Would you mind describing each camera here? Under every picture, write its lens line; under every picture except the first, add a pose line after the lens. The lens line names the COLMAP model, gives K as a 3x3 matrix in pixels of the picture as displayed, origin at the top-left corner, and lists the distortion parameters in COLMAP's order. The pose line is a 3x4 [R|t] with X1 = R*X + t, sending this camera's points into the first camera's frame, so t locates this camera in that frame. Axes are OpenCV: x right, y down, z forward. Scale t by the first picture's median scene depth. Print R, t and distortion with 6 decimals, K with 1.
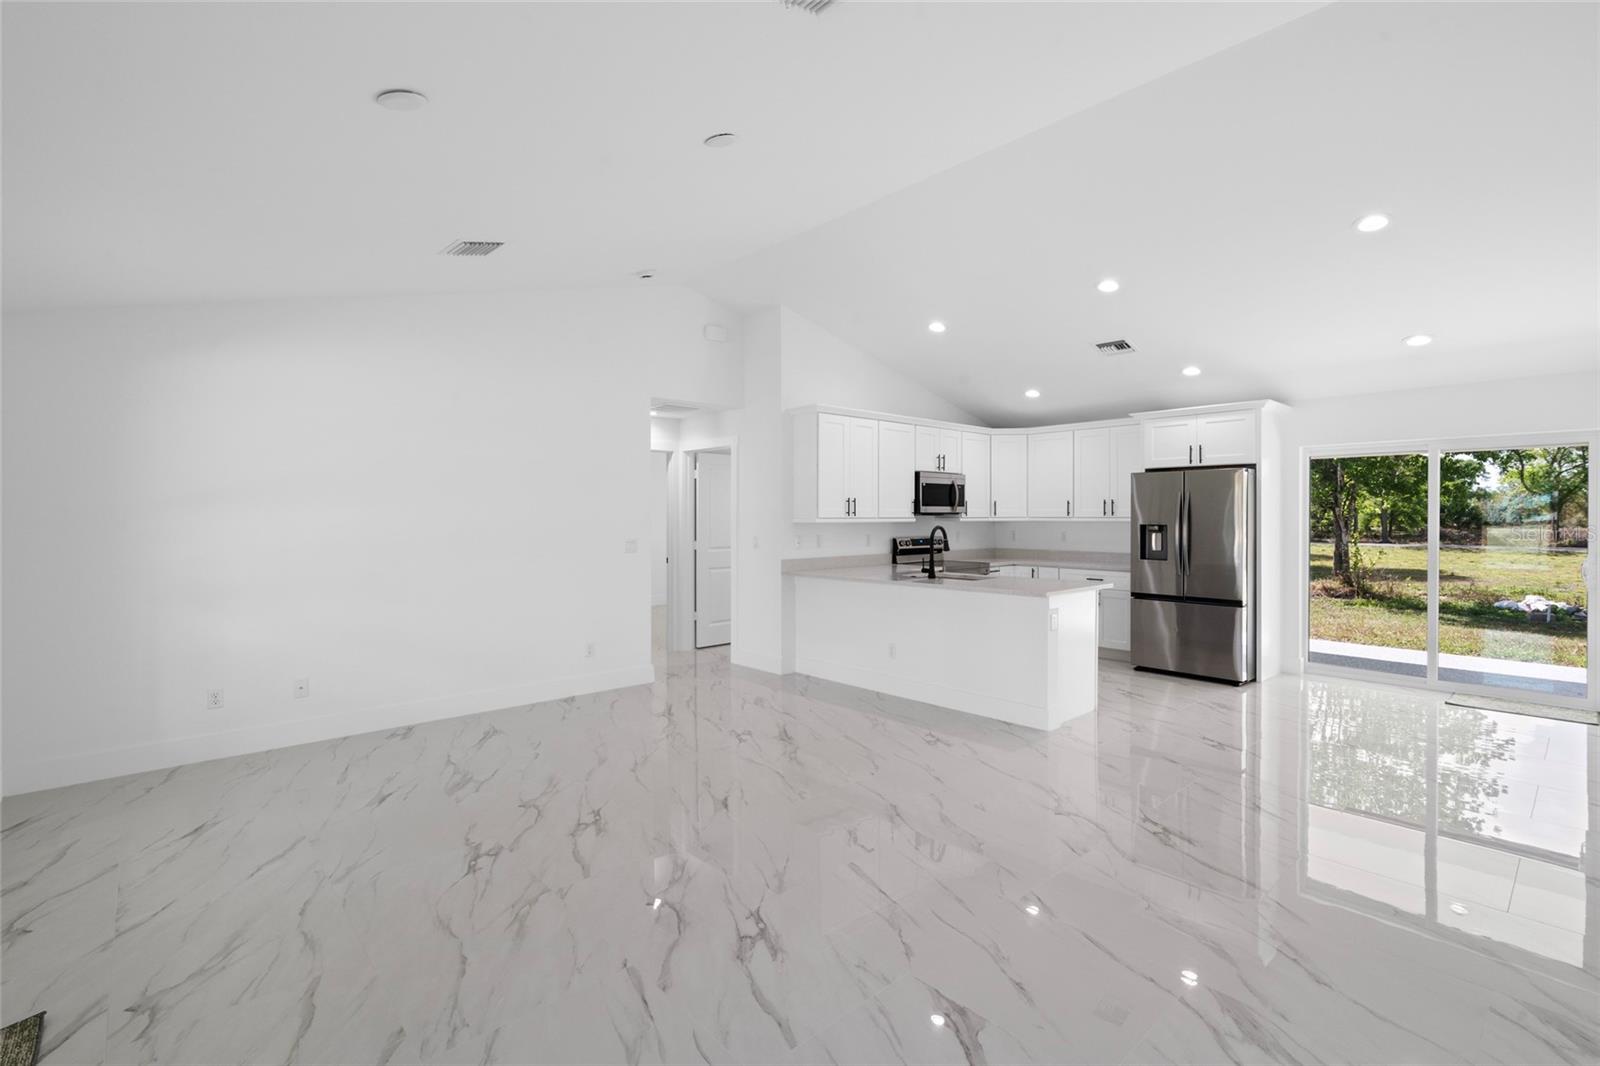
lens RADIAL K [[726.7, 0, 797.3], [0, 726.7, 516.0], [0, 0, 1]] dist [-0.001533, 0.000605]
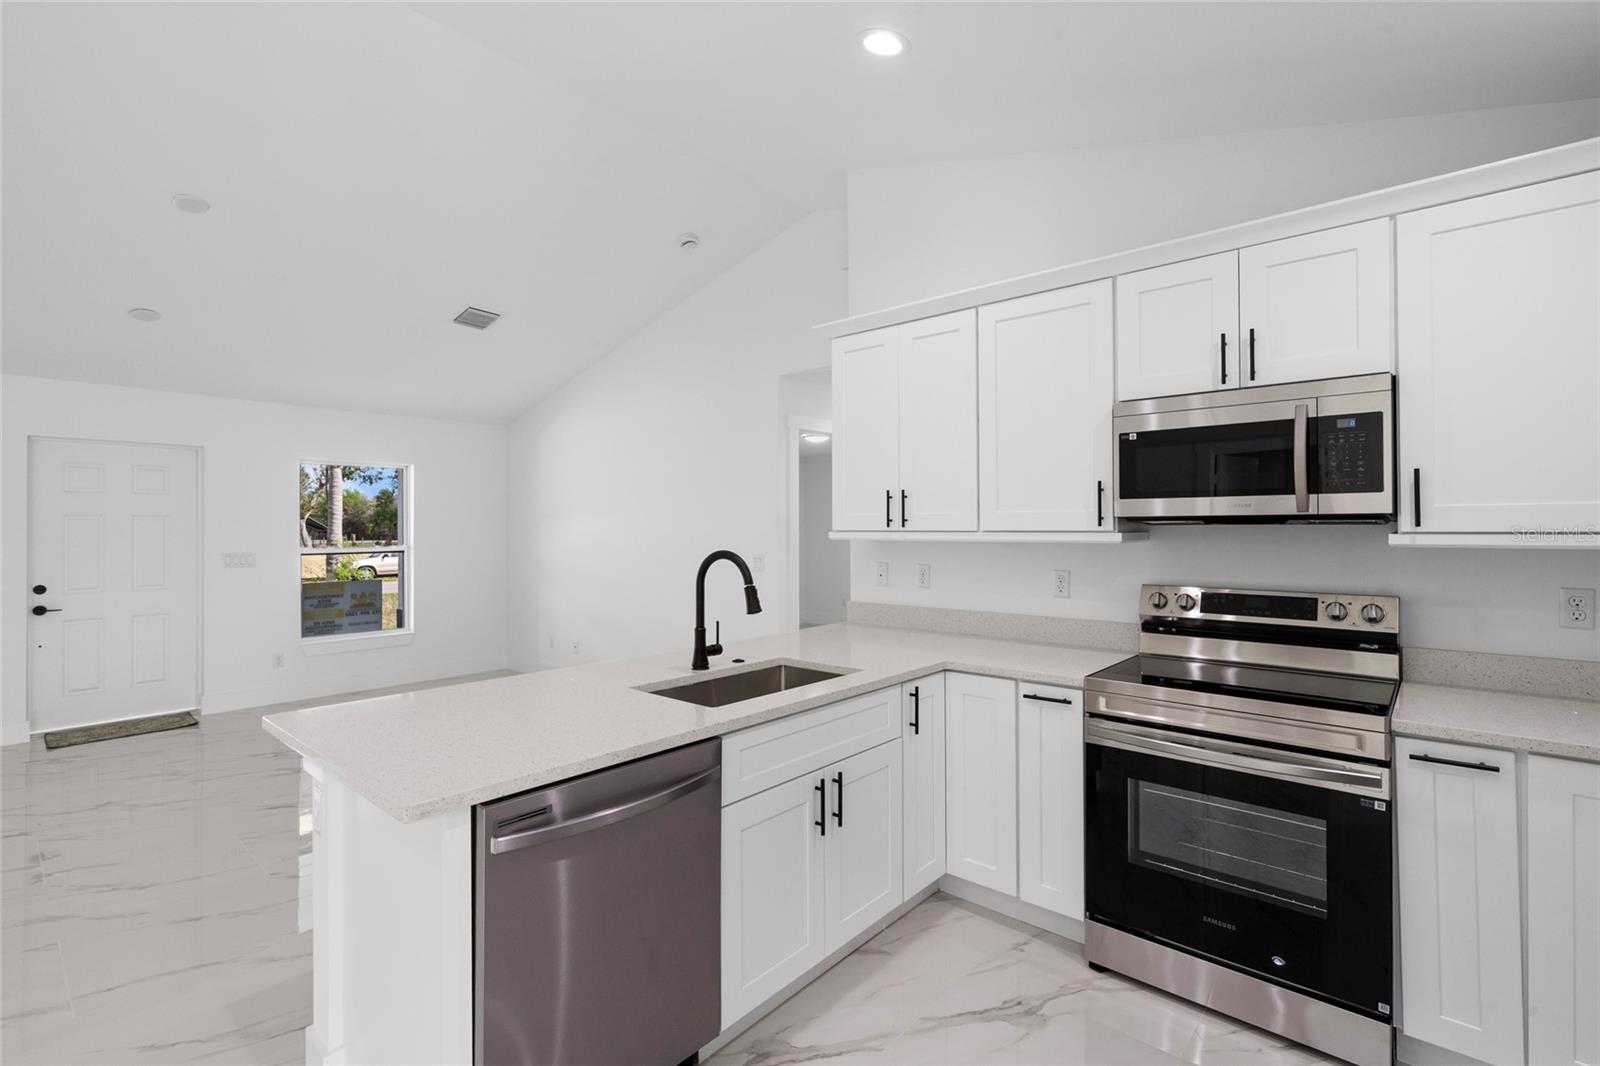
lens RADIAL K [[728.1, 0, 802.6], [0, 728.1, 522.3], [0, 0, 1]] dist [-0.001832, 0.000529]
pose [[0.116727, -0.004647, -0.993153, 0.546695], [0.003806, 0.999984, -0.004231, -0.001491], [0.993157, -0.003286, 0.116743, 0.871332]]
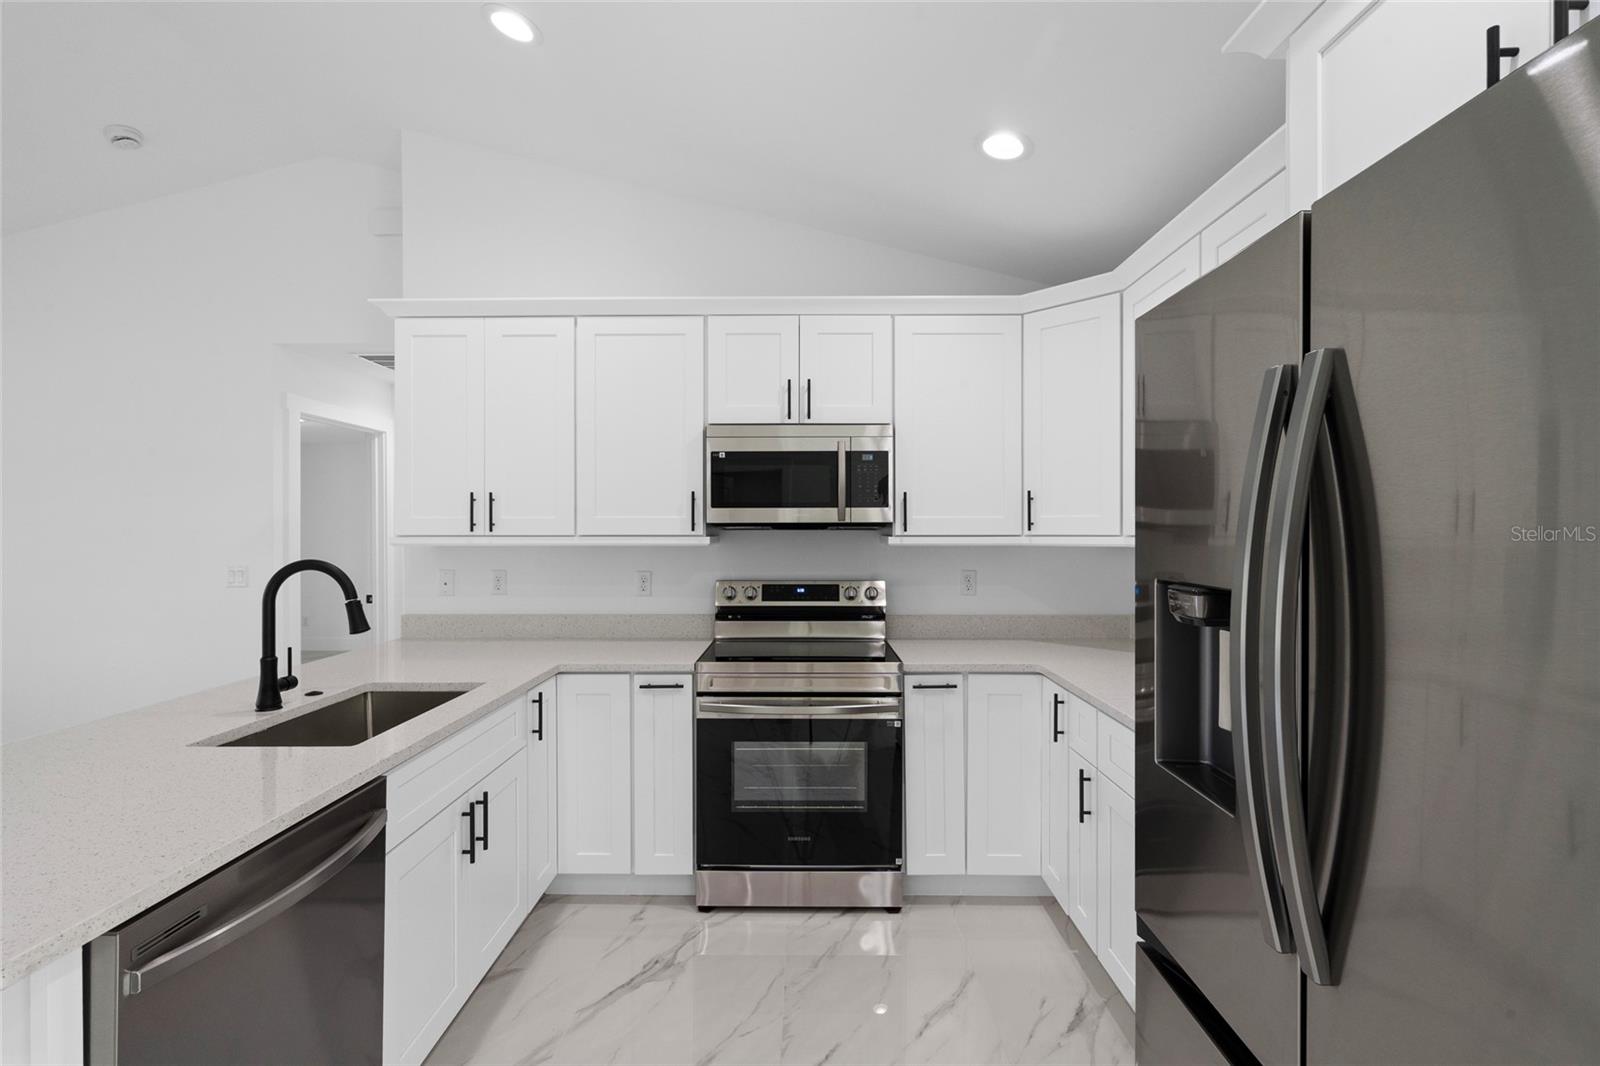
lens RADIAL K [[721.7, 0, 796.0], [0, 721.7, 534.9], [0, 0, 1]] dist [-0.002580, 0.000698]
pose [[0.735521, 0.005320, -0.677481, 0.525057], [0.000092, 0.999968, 0.007952, -0.001487], [0.677502, -0.005912, 0.735497, 0.790339]]
